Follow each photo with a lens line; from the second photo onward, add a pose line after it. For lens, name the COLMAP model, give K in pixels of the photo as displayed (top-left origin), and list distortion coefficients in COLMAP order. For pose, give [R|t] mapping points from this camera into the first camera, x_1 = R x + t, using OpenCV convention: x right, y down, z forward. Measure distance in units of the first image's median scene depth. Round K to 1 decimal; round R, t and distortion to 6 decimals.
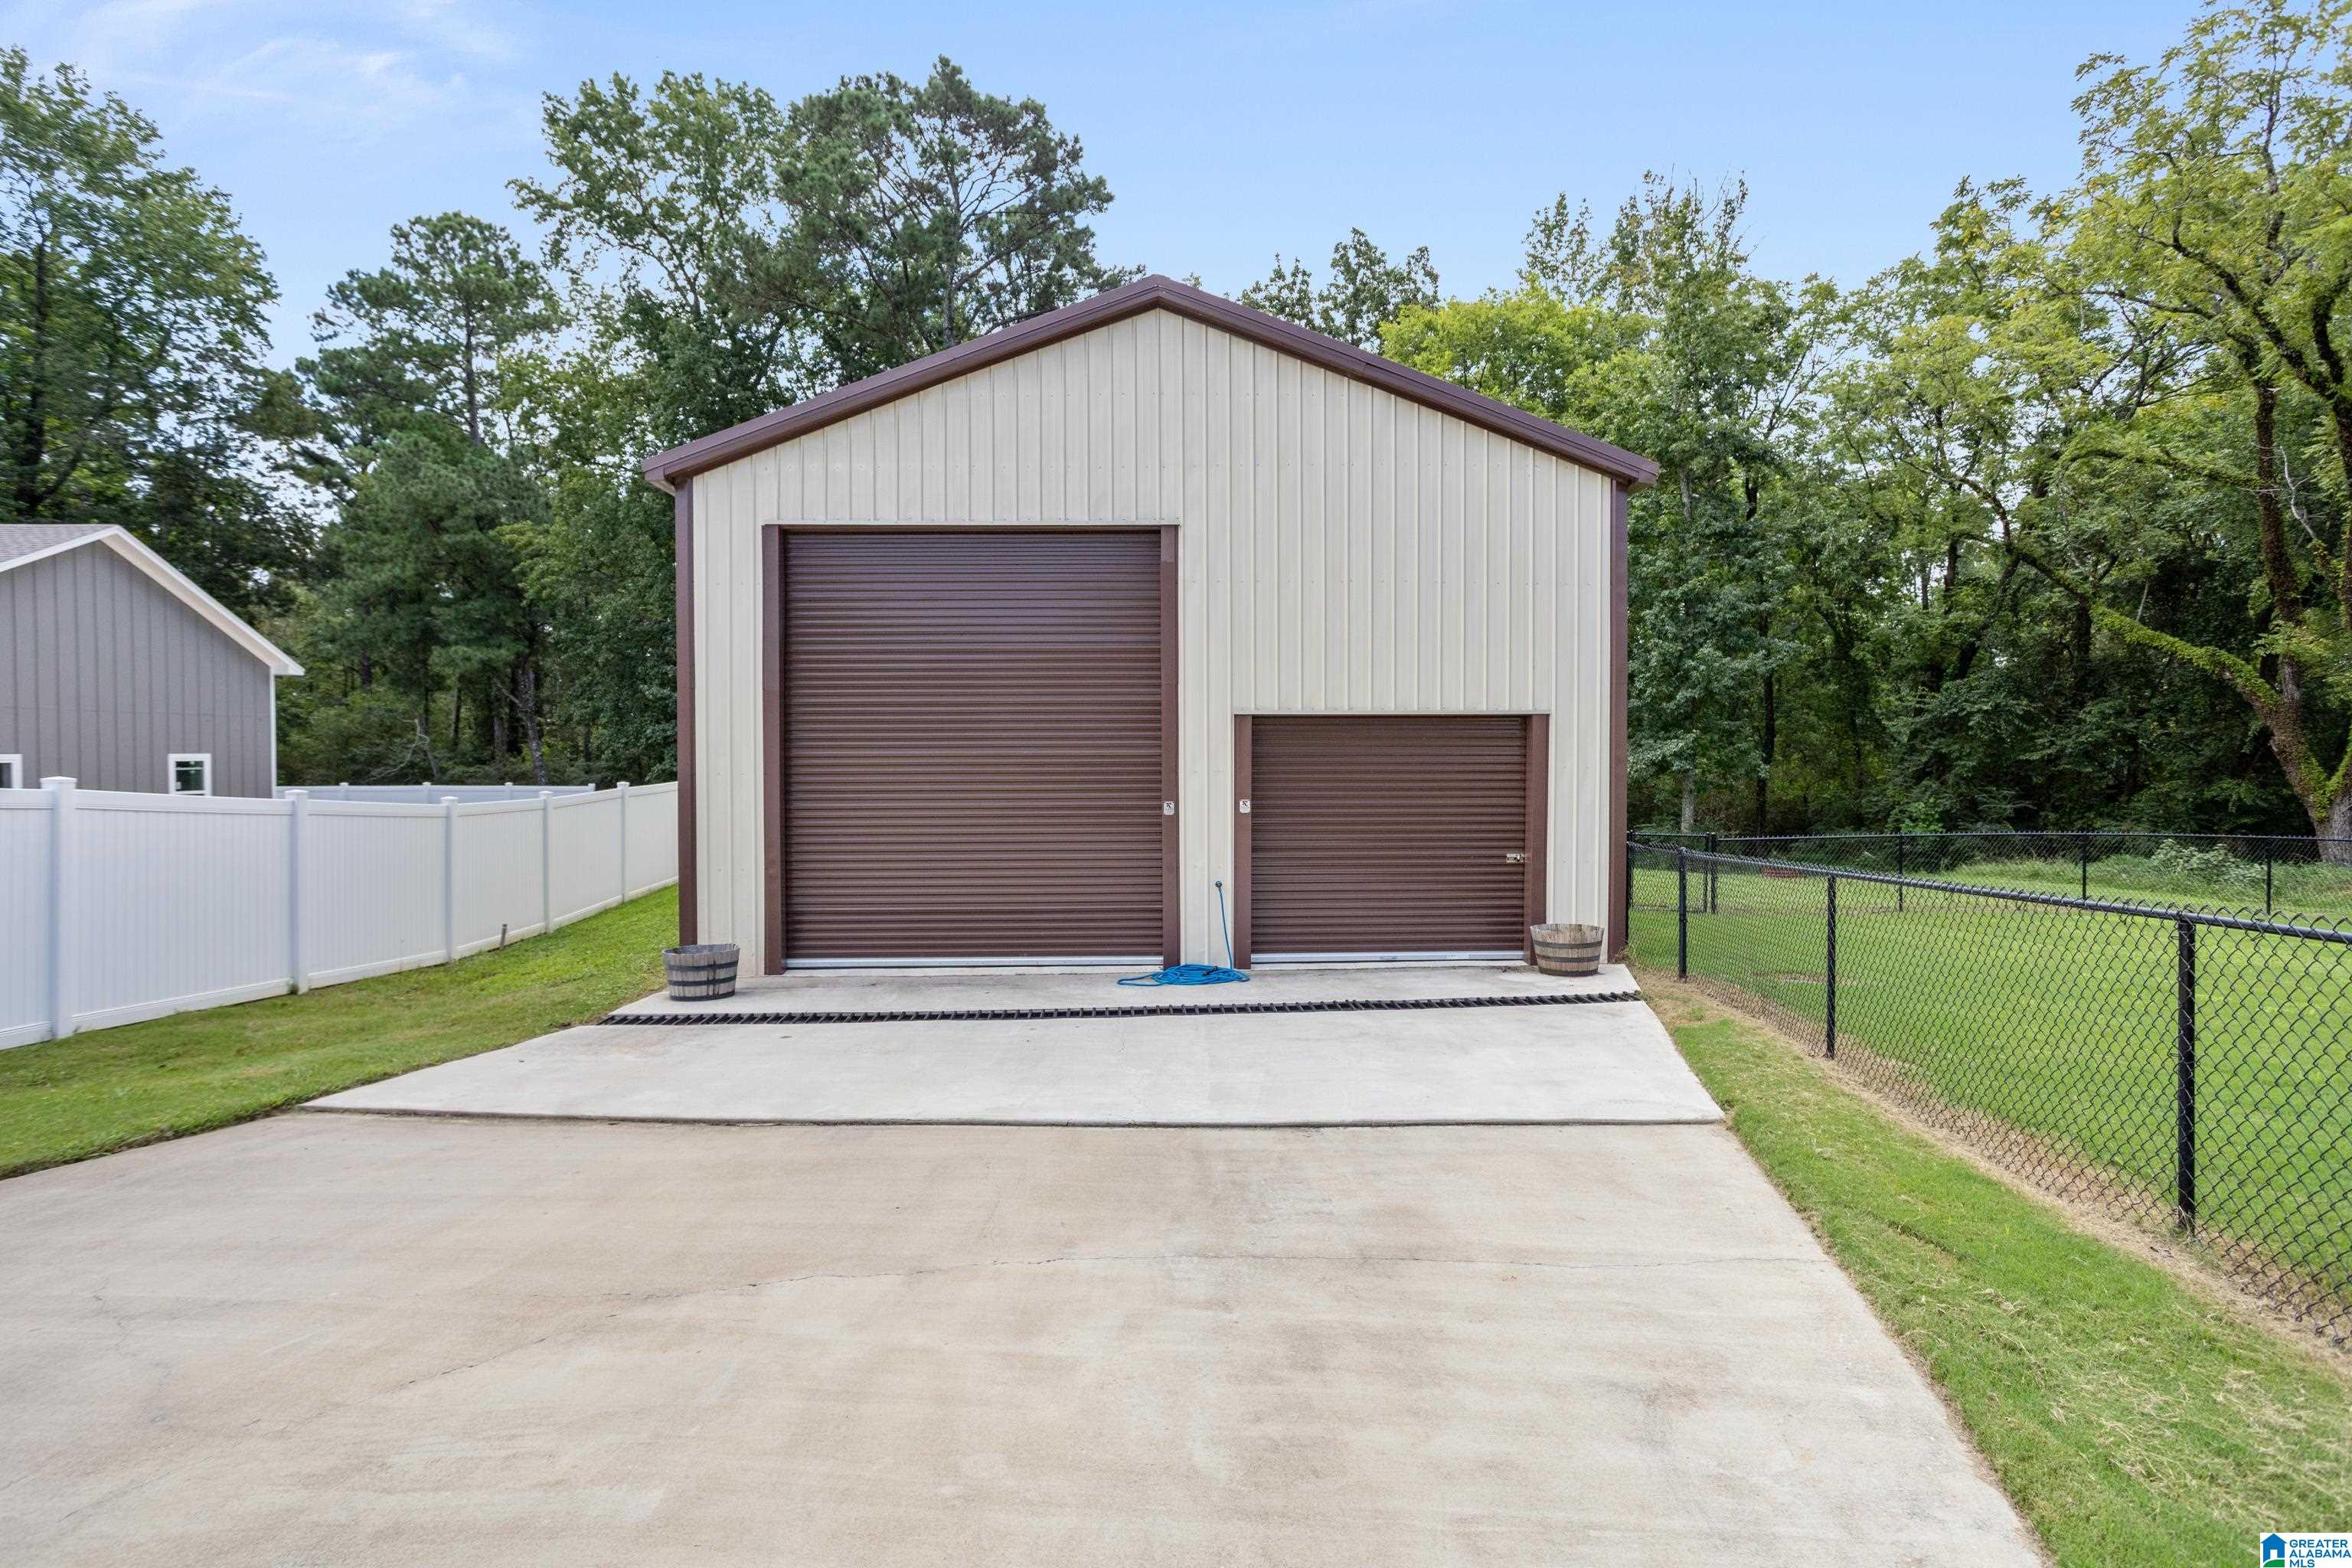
lens RADIAL K [[1155.4, 0, 1148.7], [0, 1155.4, 765.3], [0, 0, 1]] dist [-0.036869, 0.017820]
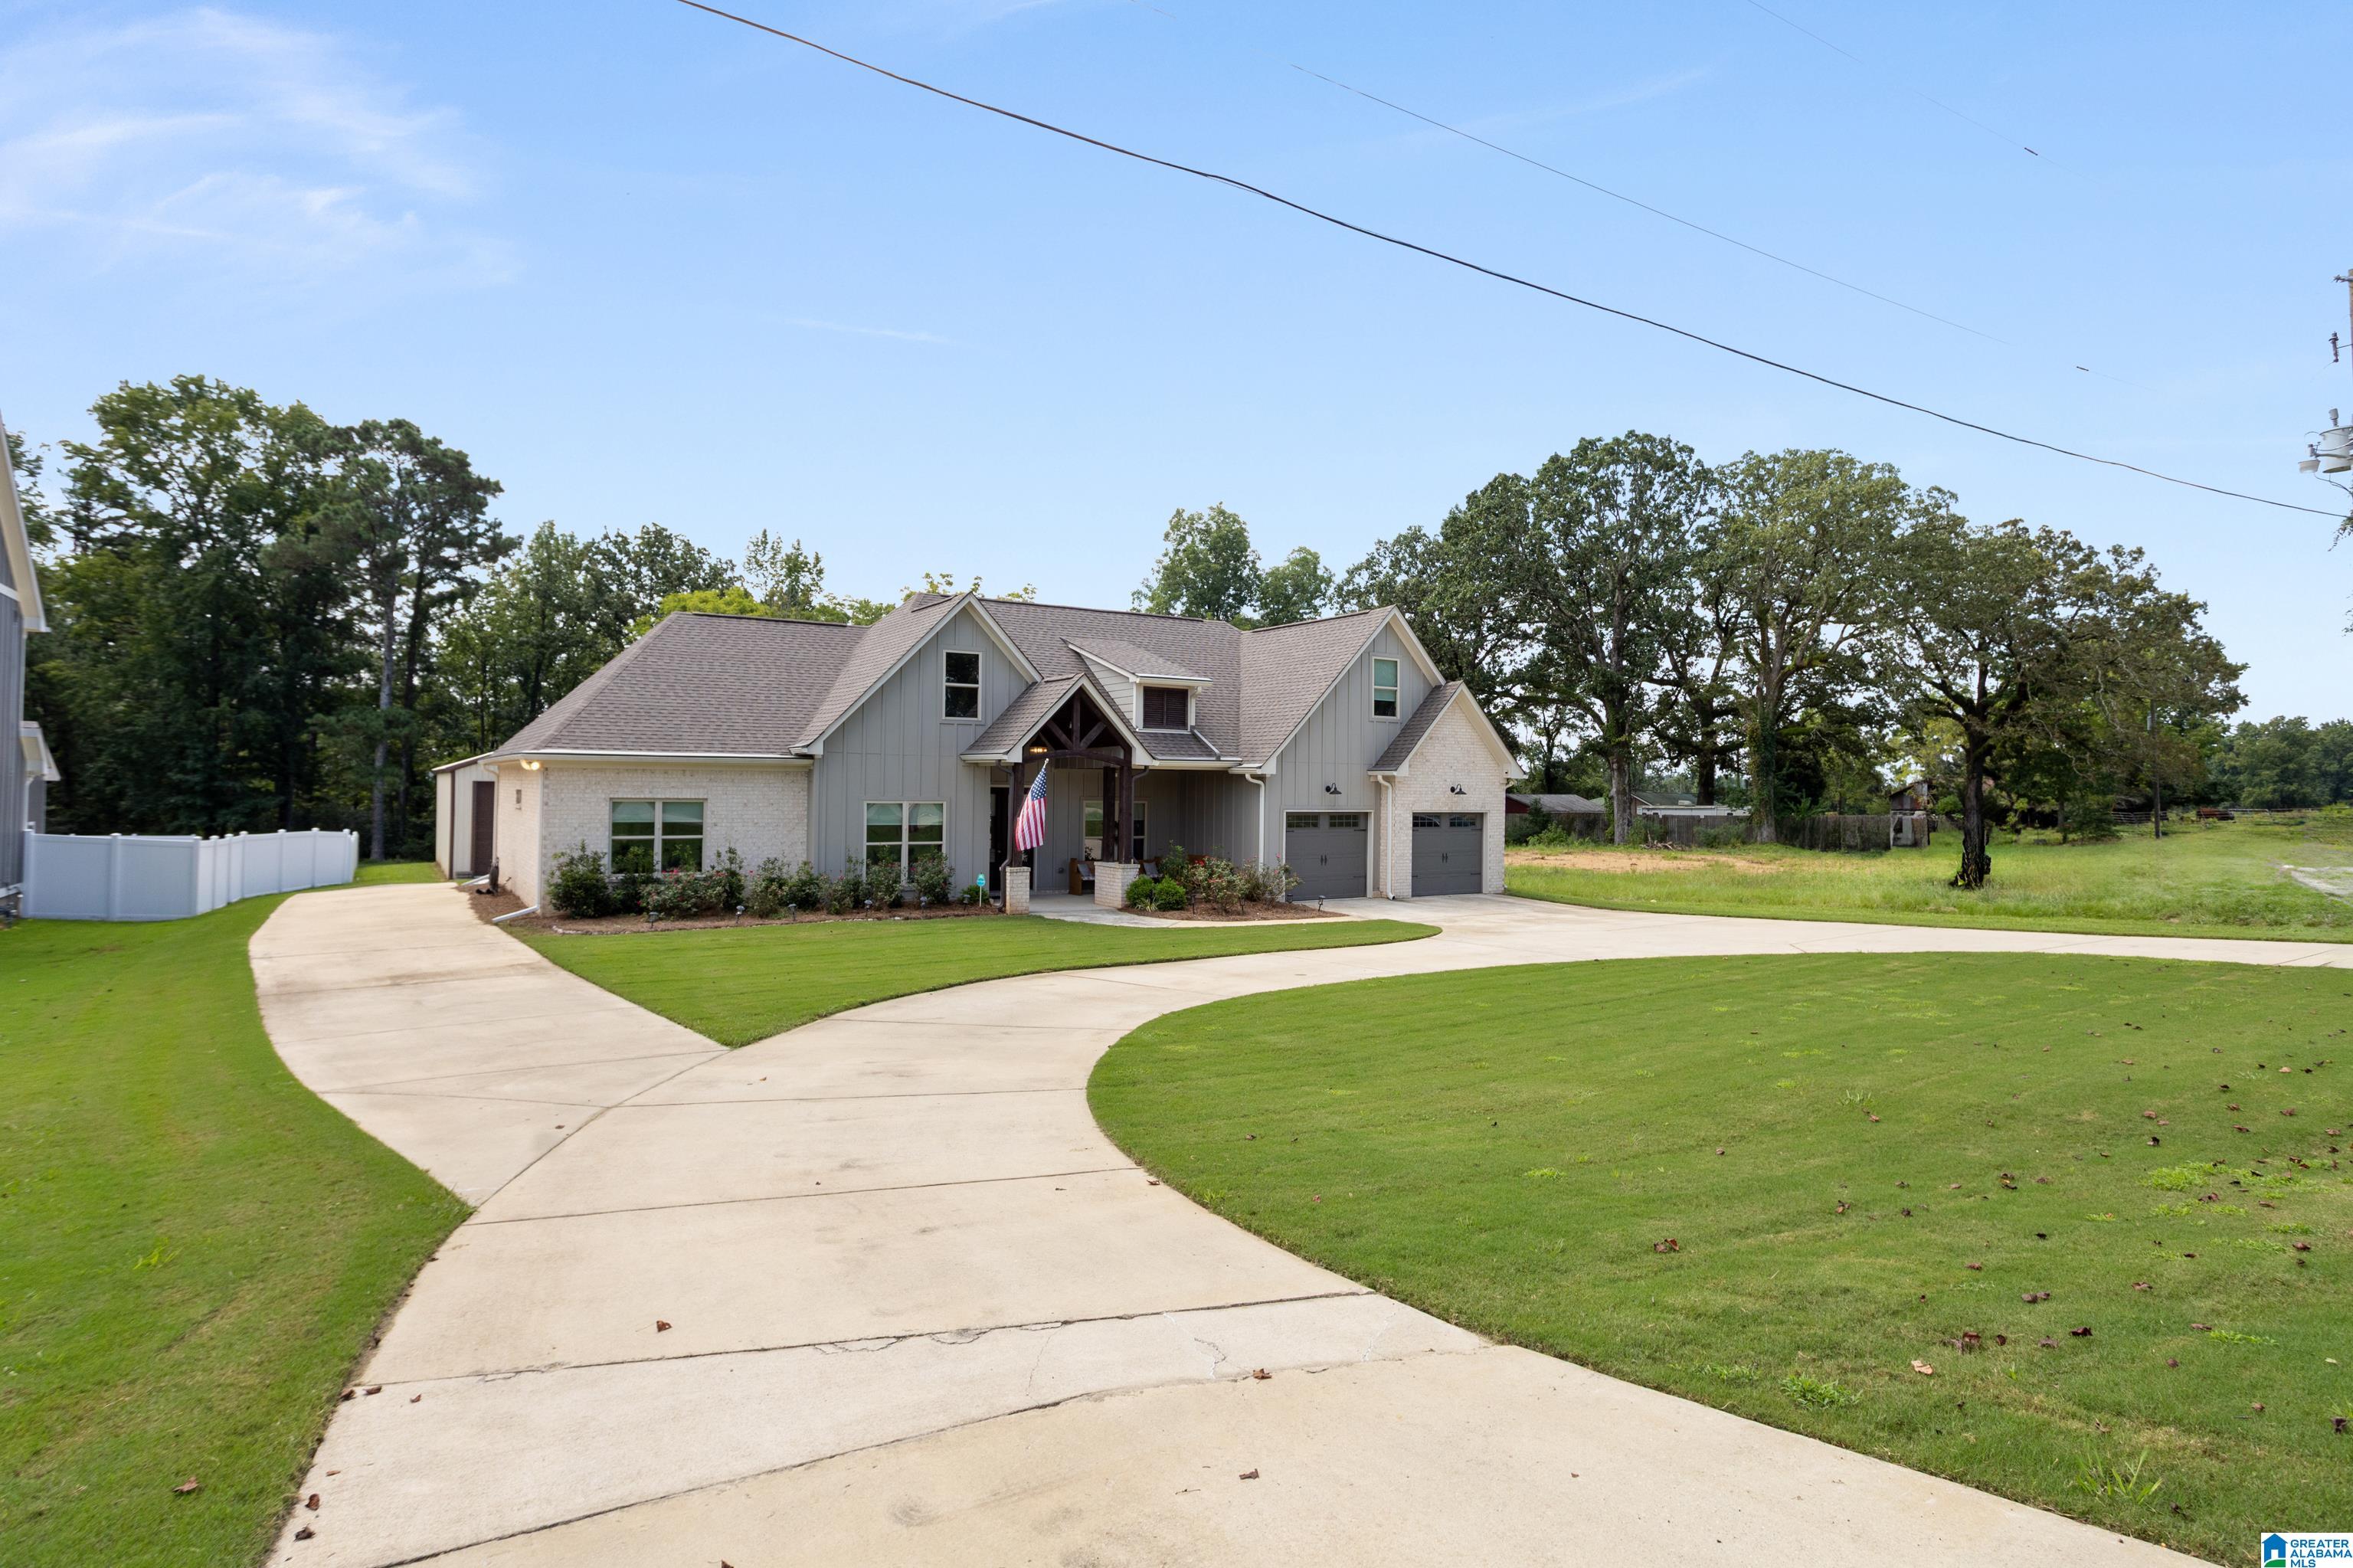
lens RADIAL K [[1233.9, 0, 1178.8], [0, 1233.9, 767.0], [0, 0, 1]] dist [-0.009954, 0.004363]
pose [[0.852846, 0.027710, 0.521426, -0.126425], [-0.010798, 0.999313, -0.035443, -0.030975], [-0.522050, 0.024597, 0.852560, -1.190901]]
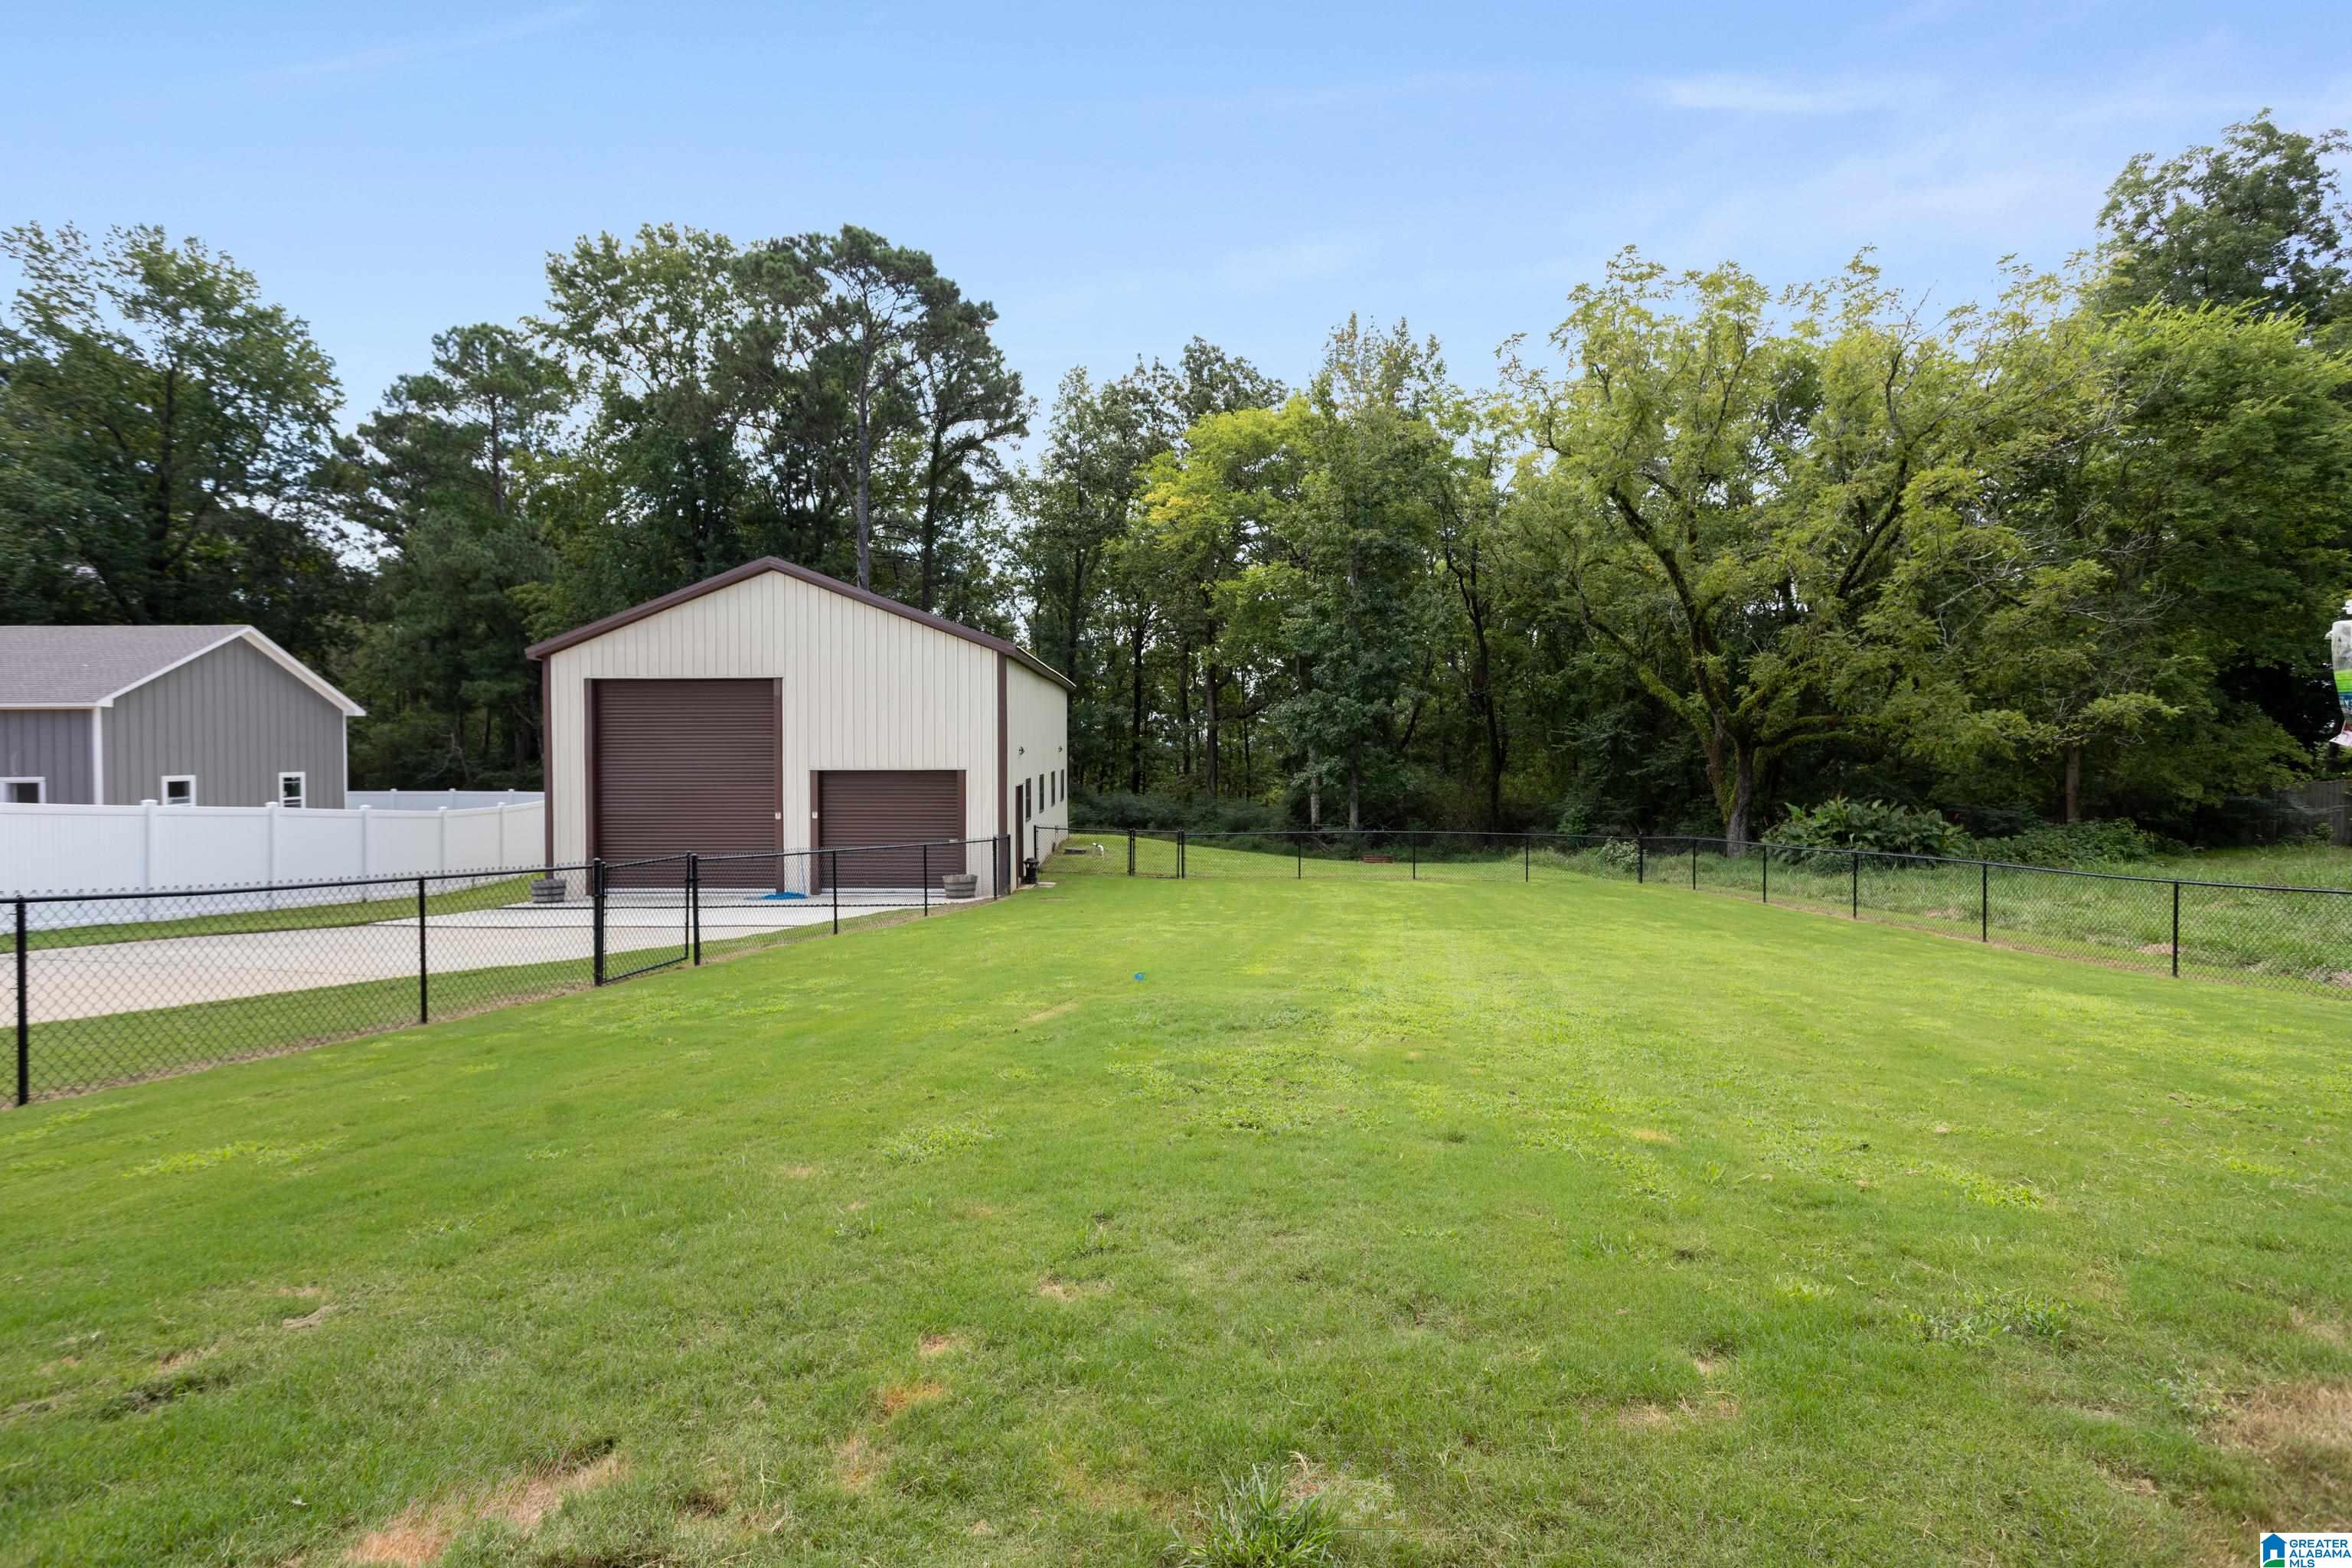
lens RADIAL K [[1155.4, 0, 1141.8], [0, 1155.4, 765.7], [0, 0, 1]] dist [-0.036869, 0.017820]
pose [[0.999235, 0.002817, -0.039003, 0.192209], [-0.002606, 0.999982, 0.005459, -0.016906], [0.039018, -0.005353, 0.999224, -0.263209]]
